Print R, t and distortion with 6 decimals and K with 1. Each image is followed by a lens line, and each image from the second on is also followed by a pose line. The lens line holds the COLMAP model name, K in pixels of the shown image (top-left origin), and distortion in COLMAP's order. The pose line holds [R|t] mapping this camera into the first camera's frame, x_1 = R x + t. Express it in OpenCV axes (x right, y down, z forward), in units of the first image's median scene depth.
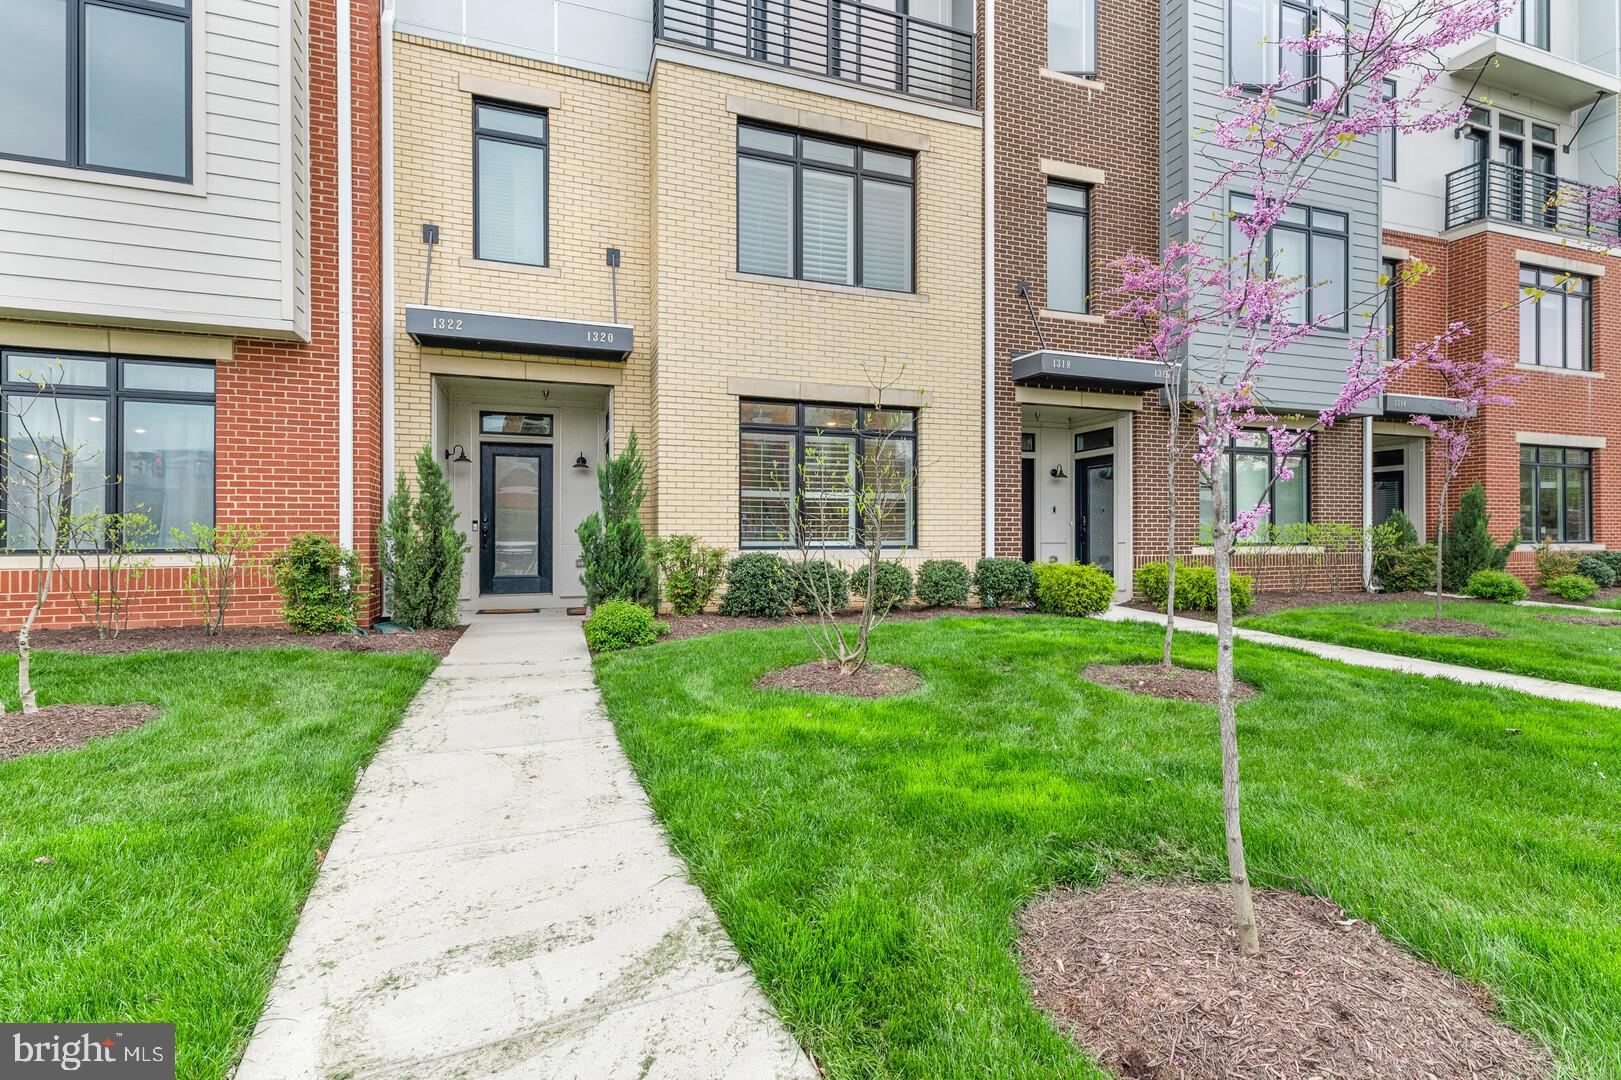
lens RADIAL K [[818.7, 0, 851.6], [0, 818.7, 544.1], [0, 0, 1]] dist [0.032213, -0.000810]
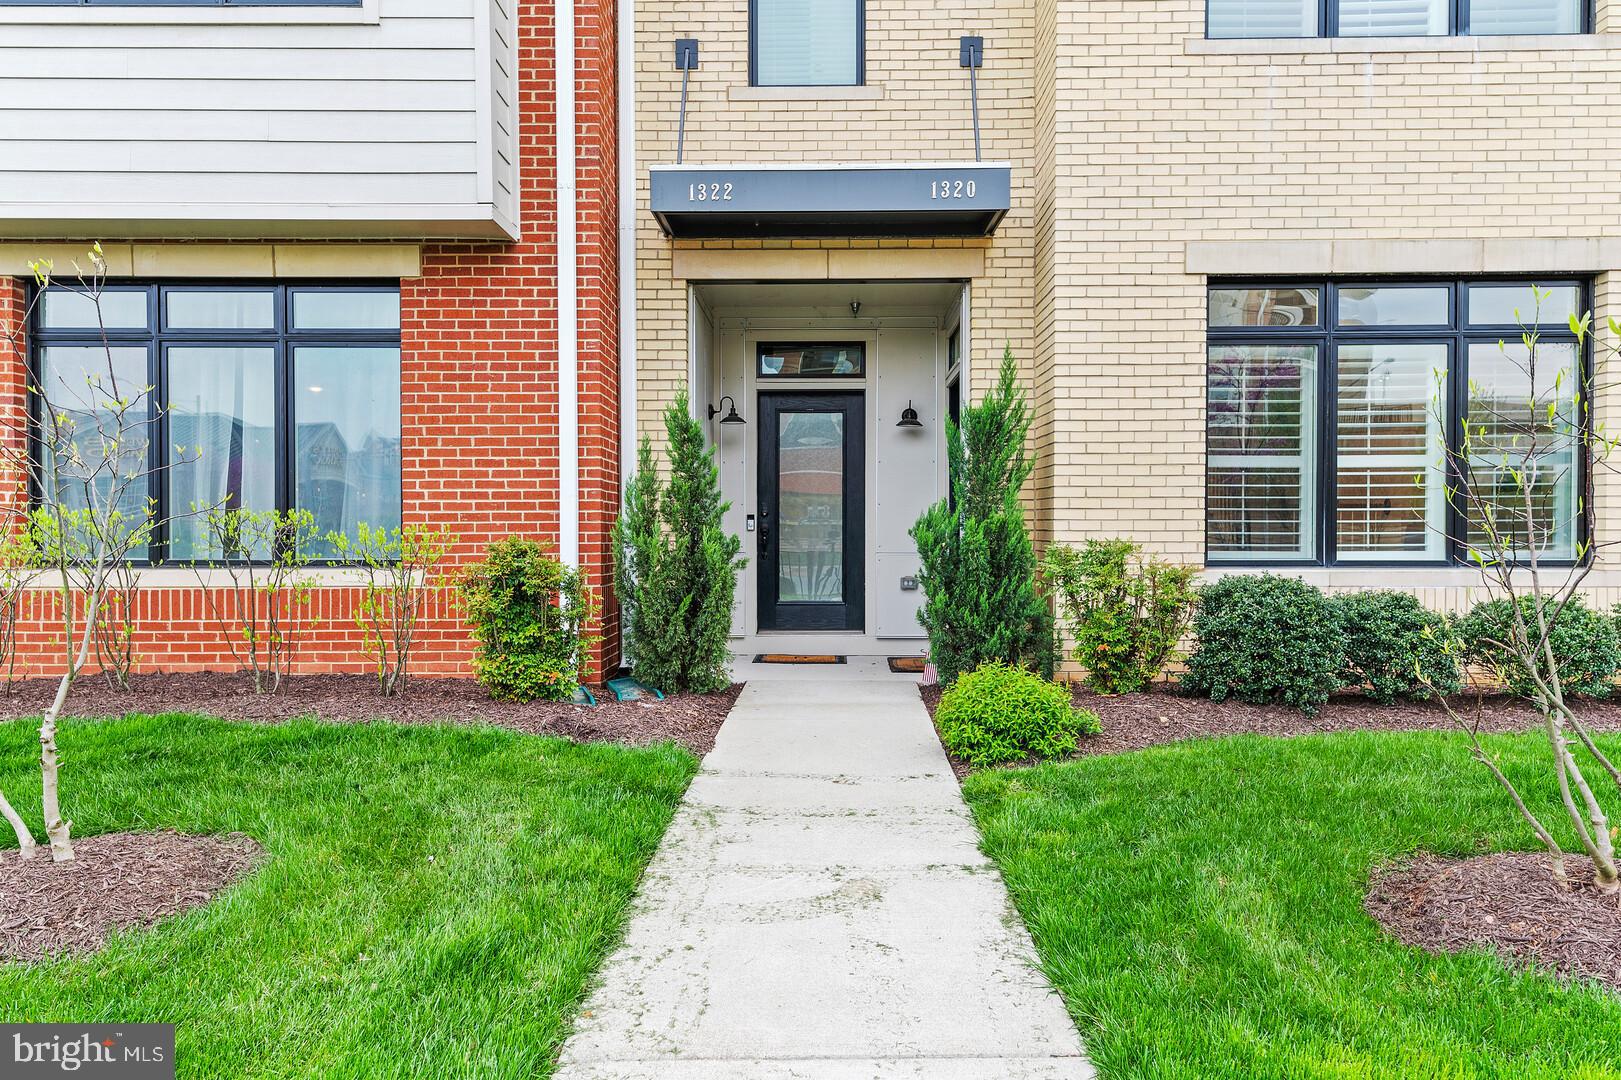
lens RADIAL K [[818.7, 0, 851.6], [0, 818.7, 544.1], [0, 0, 1]] dist [0.032213, -0.000810]
pose [[0.957896, 0.005865, -0.287056, -0.213725], [0.000355, 0.999766, 0.021610, -0.020758], [0.287115, -0.020801, 0.957670, 0.443456]]
